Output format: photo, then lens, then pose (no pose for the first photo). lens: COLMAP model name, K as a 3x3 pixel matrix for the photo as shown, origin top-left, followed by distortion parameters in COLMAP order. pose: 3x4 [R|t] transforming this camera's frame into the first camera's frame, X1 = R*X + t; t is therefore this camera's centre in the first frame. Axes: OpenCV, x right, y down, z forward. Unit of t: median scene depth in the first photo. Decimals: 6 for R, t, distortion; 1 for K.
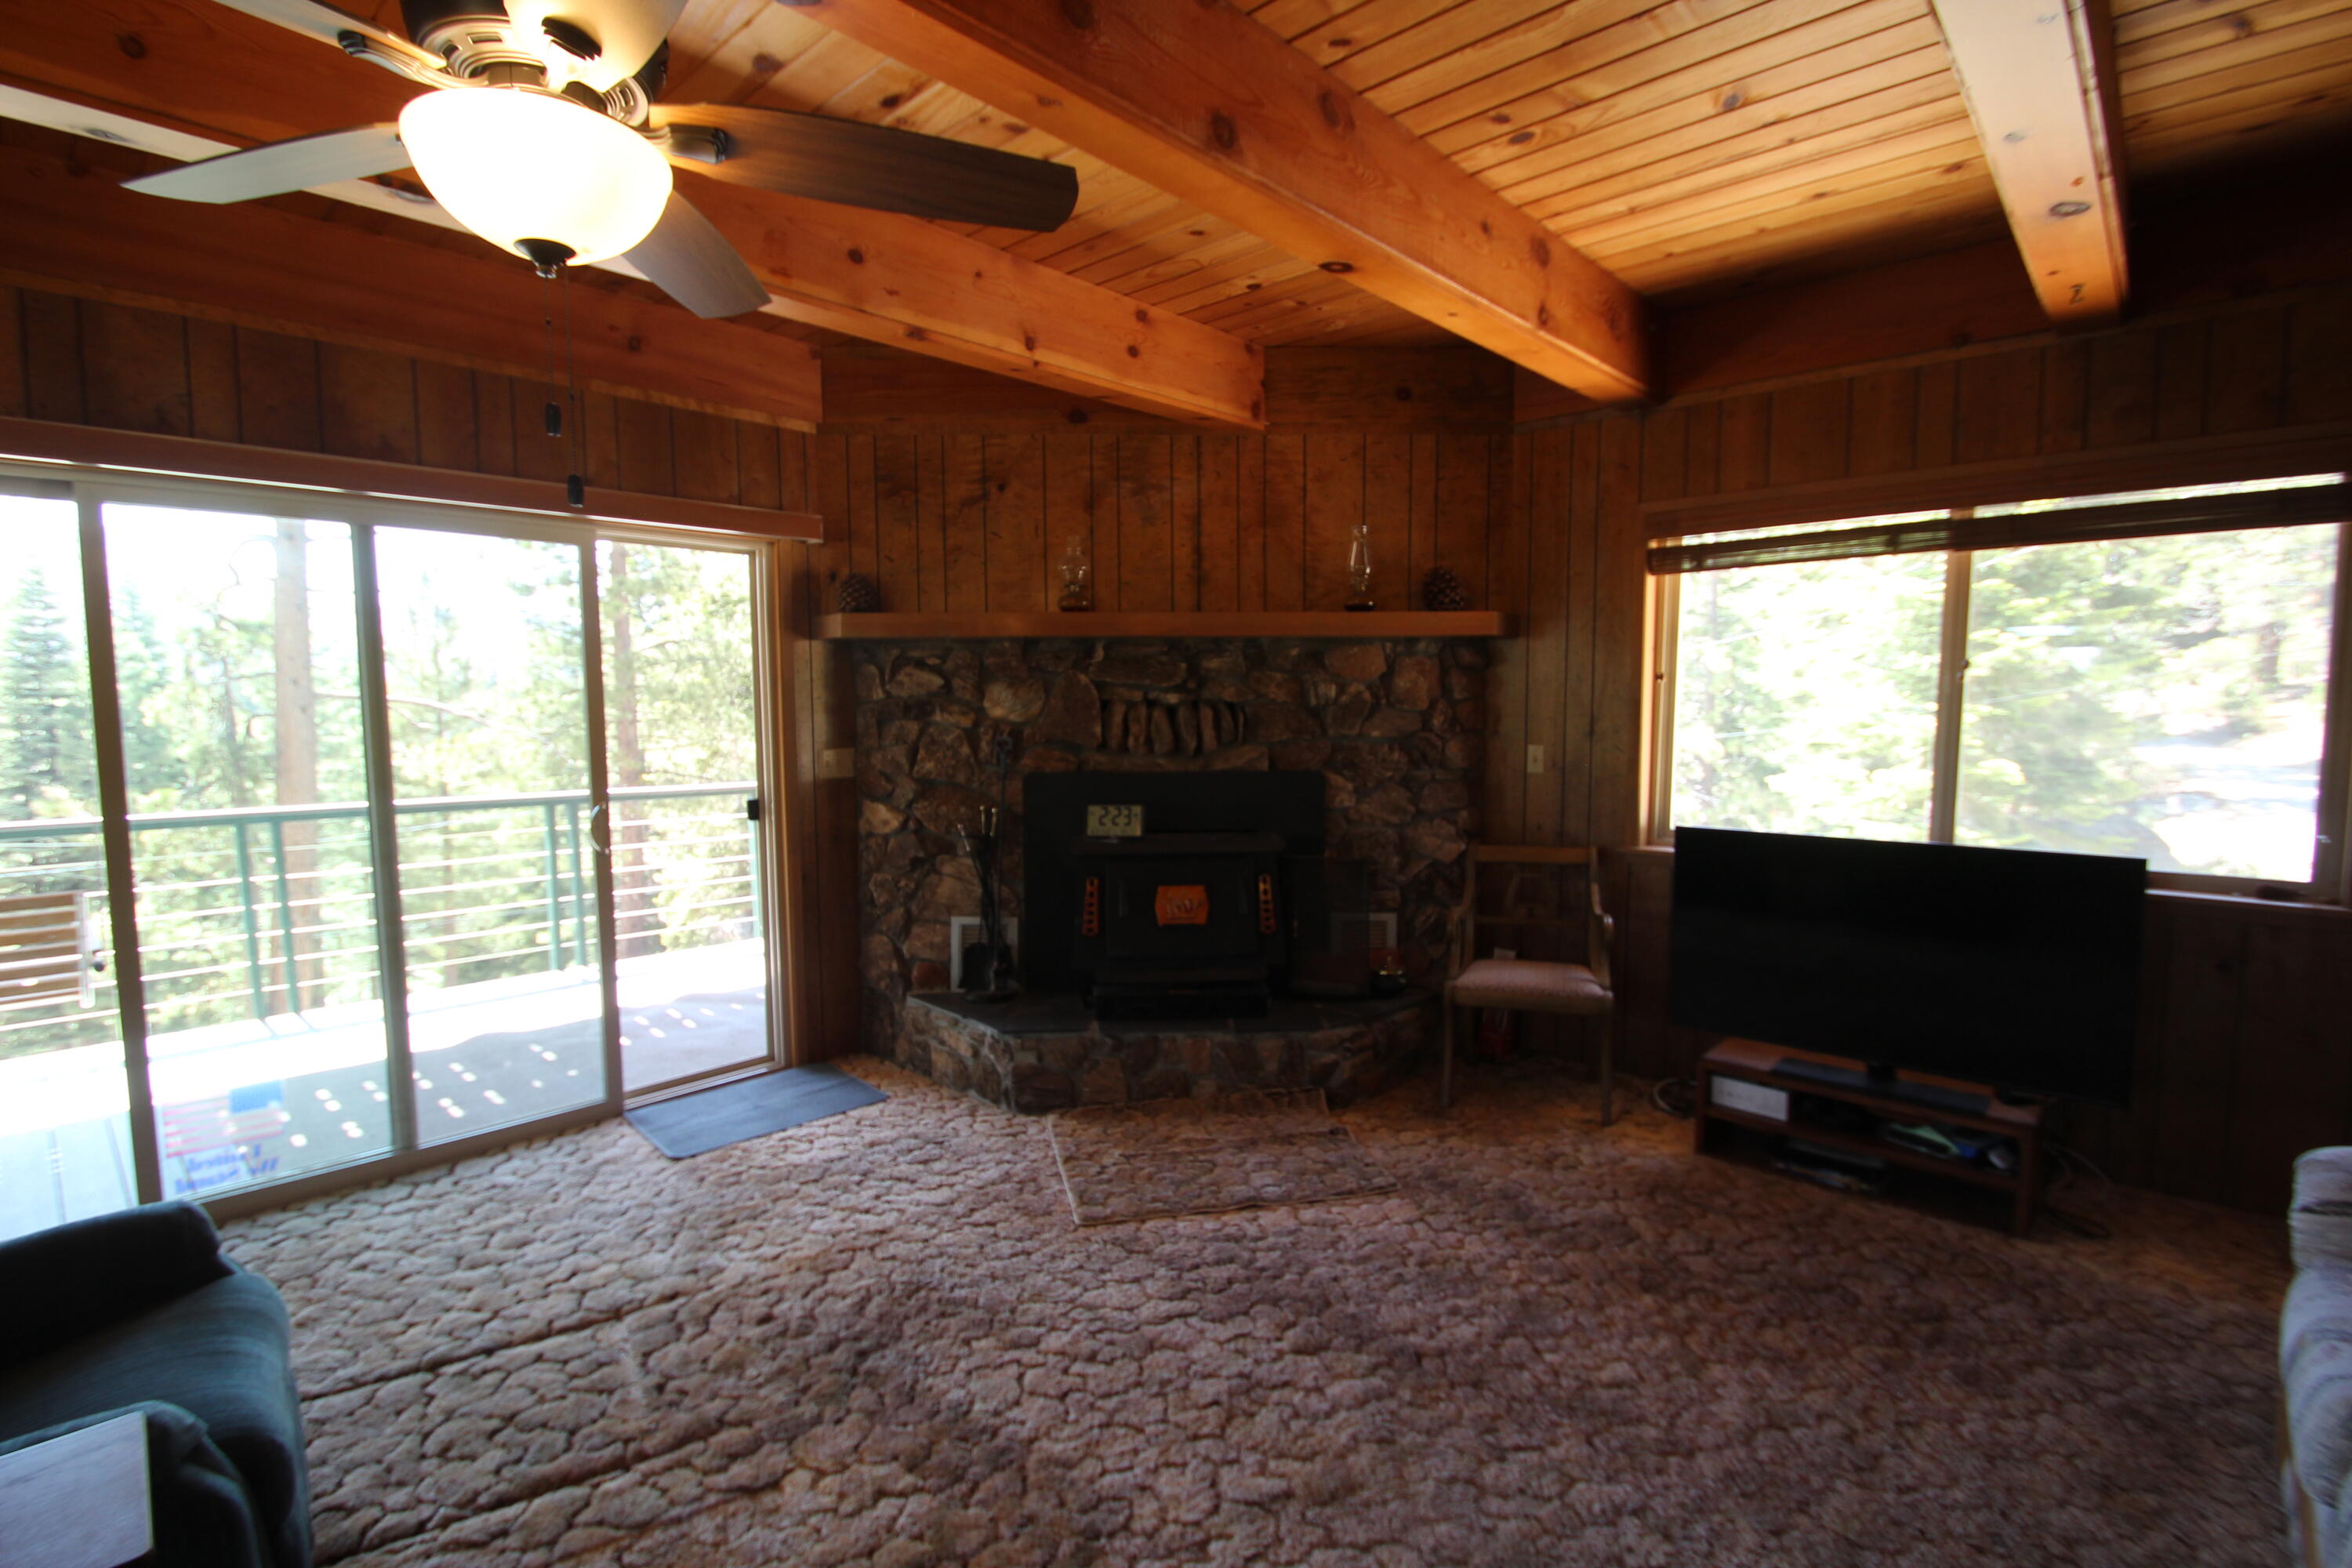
lens RADIAL K [[1089.7, 0, 1167.0], [0, 1089.7, 794.6], [0, 0, 1]] dist [0.003303, -0.012078]
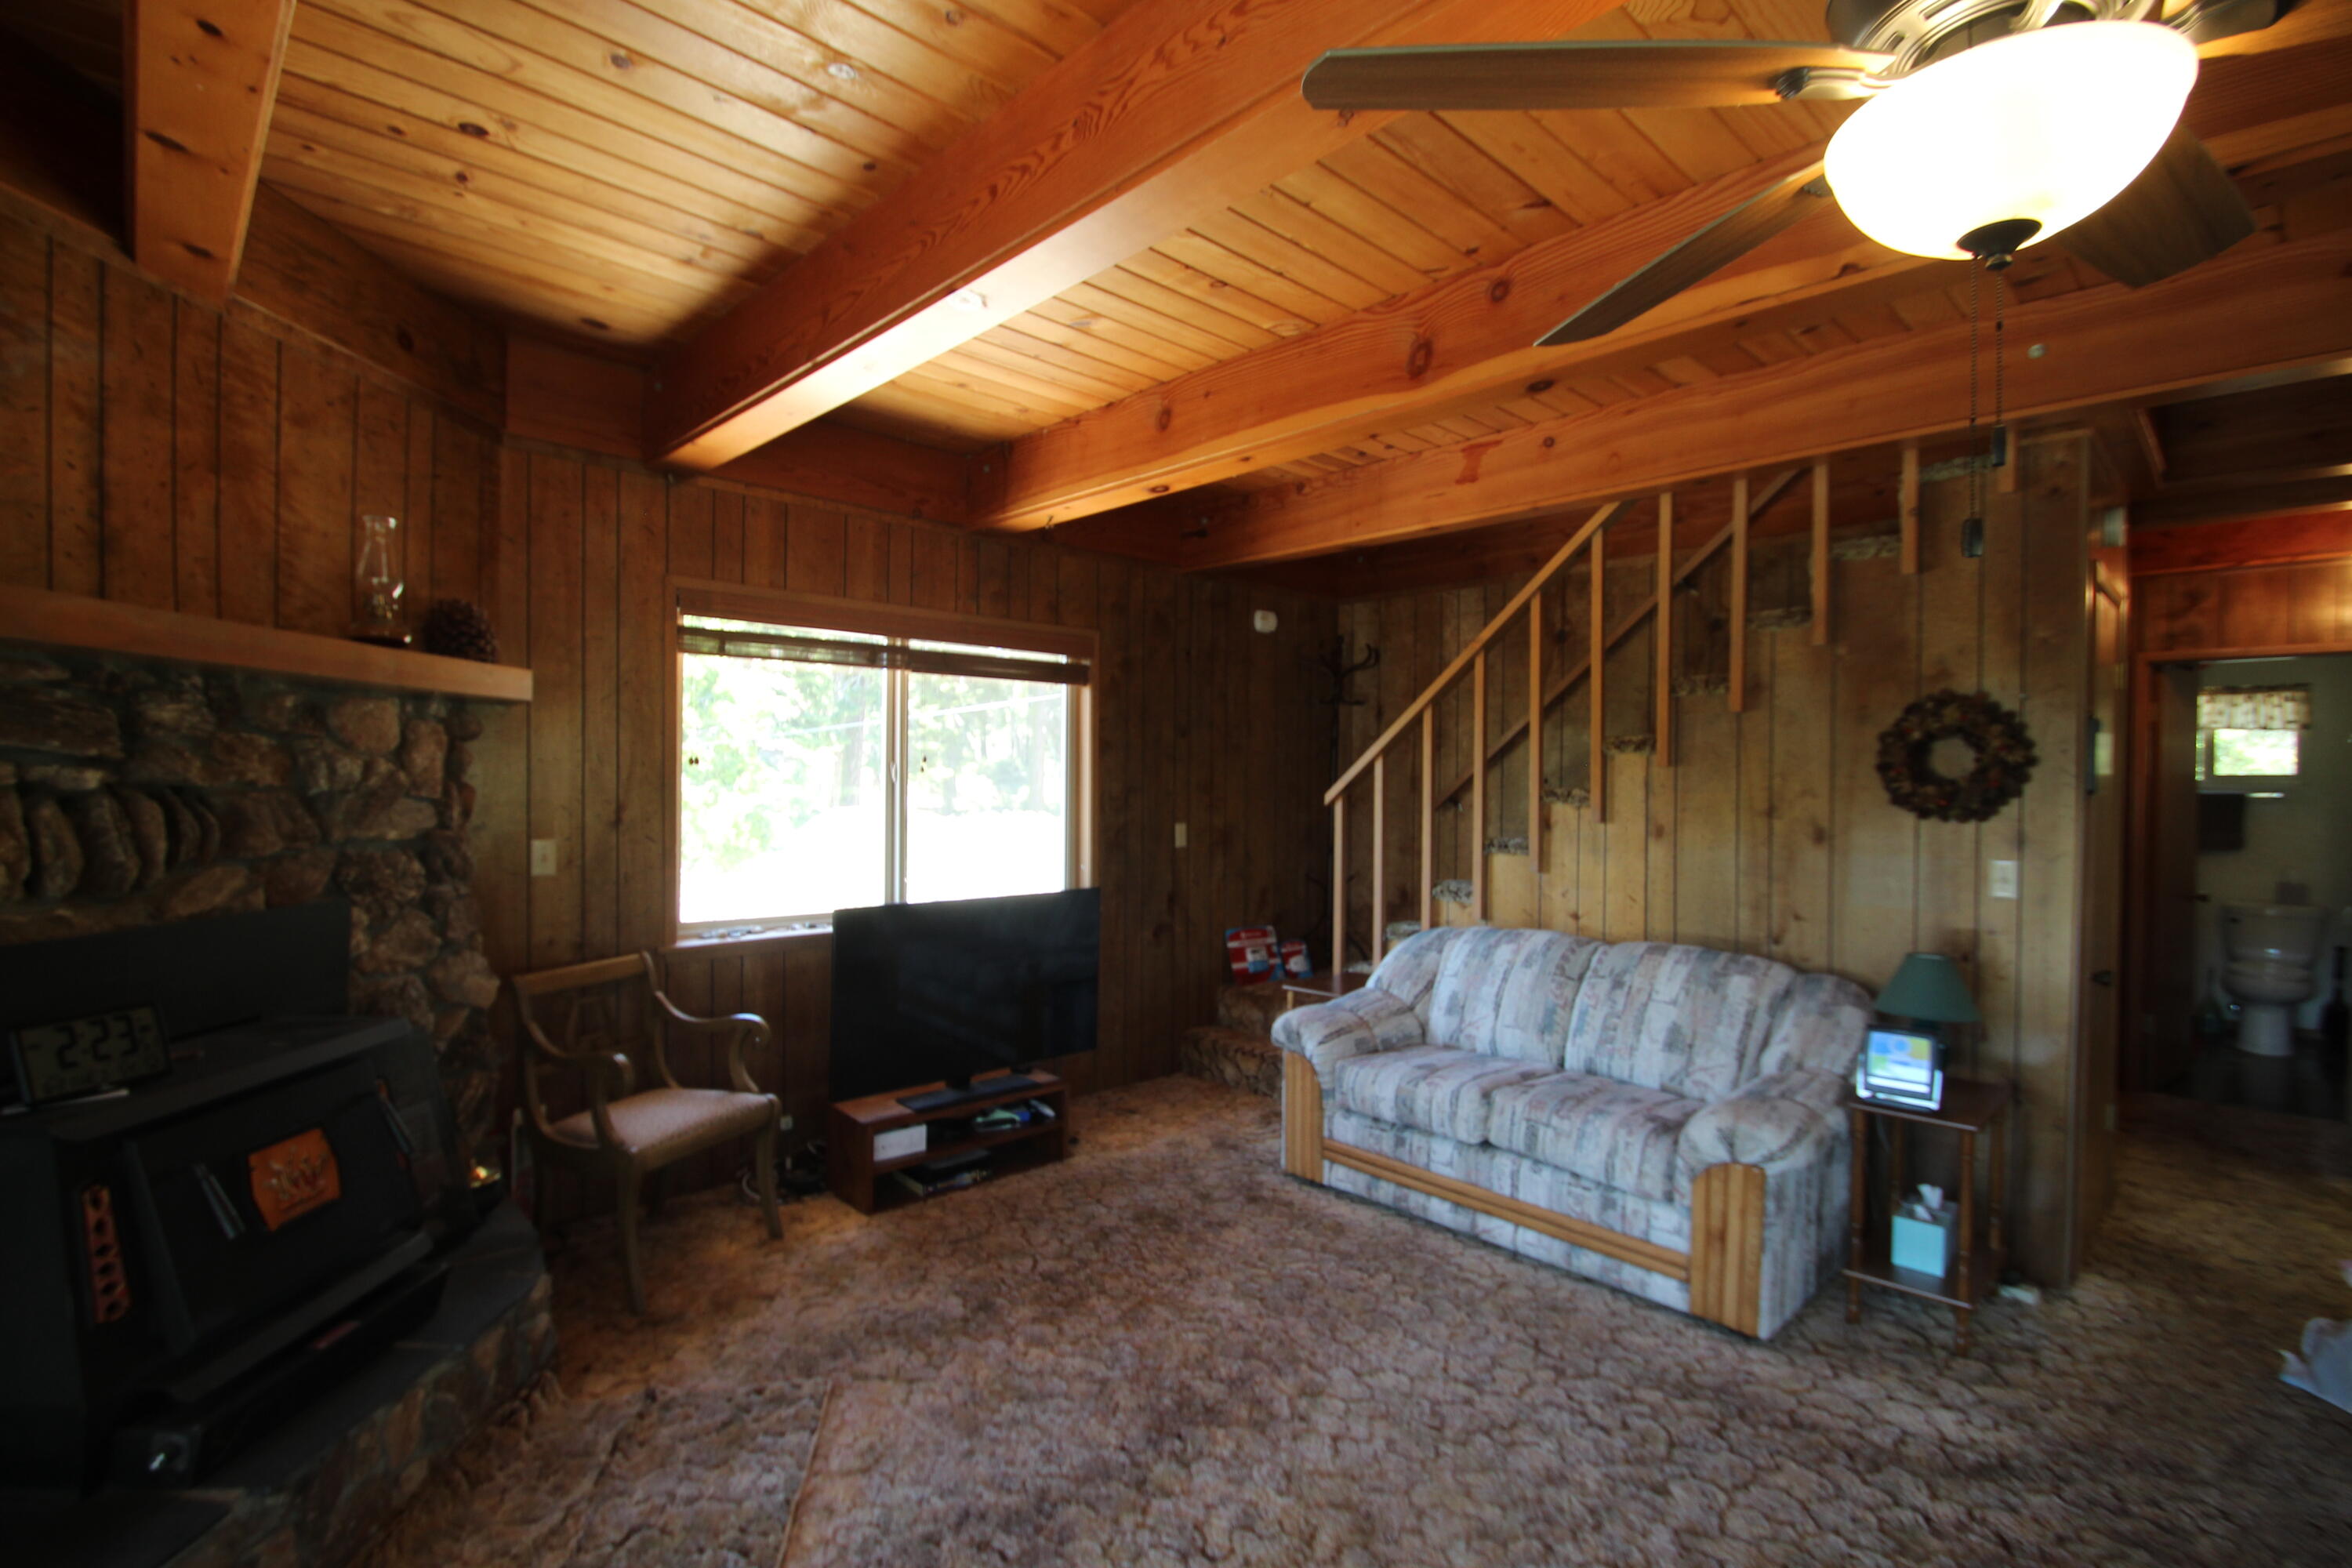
lens RADIAL K [[1089.7, 0, 1167.0], [0, 1089.7, 794.6], [0, 0, 1]] dist [0.003303, -0.012078]
pose [[0.059358, -0.007870, 0.998206, -0.449817], [0.076921, 0.997032, 0.003286, -0.047843], [-0.995269, 0.076588, 0.059788, 0.511340]]
